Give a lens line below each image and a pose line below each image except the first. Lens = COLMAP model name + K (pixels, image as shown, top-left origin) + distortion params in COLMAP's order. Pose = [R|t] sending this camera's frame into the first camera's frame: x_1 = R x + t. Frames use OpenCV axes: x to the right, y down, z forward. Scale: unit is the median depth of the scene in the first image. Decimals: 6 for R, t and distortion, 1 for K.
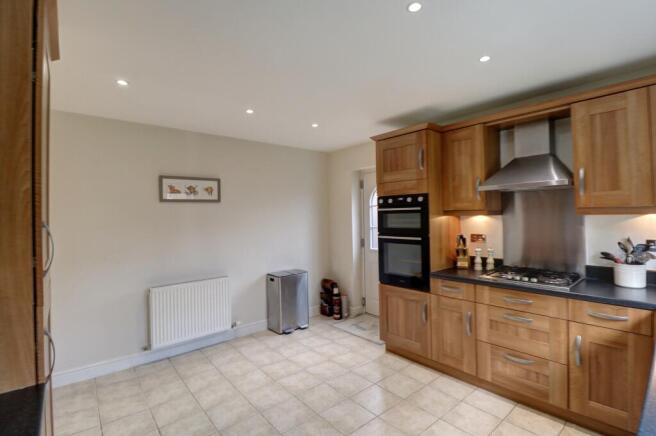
lens RADIAL K [[309.7, 0, 340.1], [0, 309.7, 214.6], [0, 0, 1]] dist [0.000286, -0.000070]
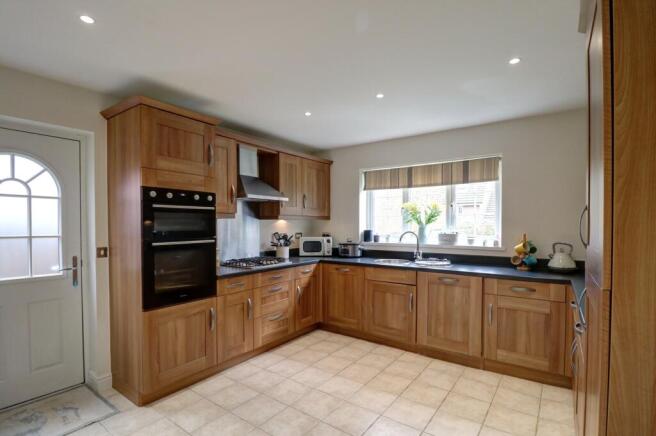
lens RADIAL K [[313.8, 0, 328.7], [0, 313.8, 227.1], [0, 0, 1]] dist [0.000079, -0.000405]
pose [[-0.211268, 0.005724, 0.977411, -0.761918], [-0.001809, 0.999979, -0.006247, 0.042799], [-0.977427, -0.003088, -0.211253, 0.884643]]
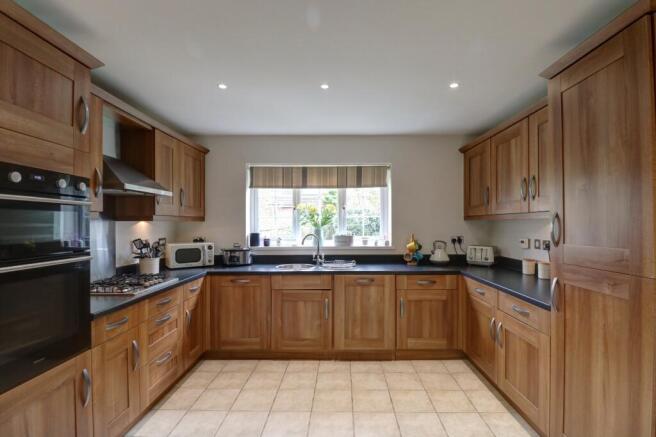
lens RADIAL K [[315.7, 0, 329.3], [0, 315.7, 221.5], [0, 0, 1]] dist [0.001853, -0.000621]
pose [[-0.729302, 0.024100, 0.683767, -0.466372], [0.012324, 0.999680, -0.022090, 0.031586], [-0.684081, -0.007684, -0.729366, 1.155970]]
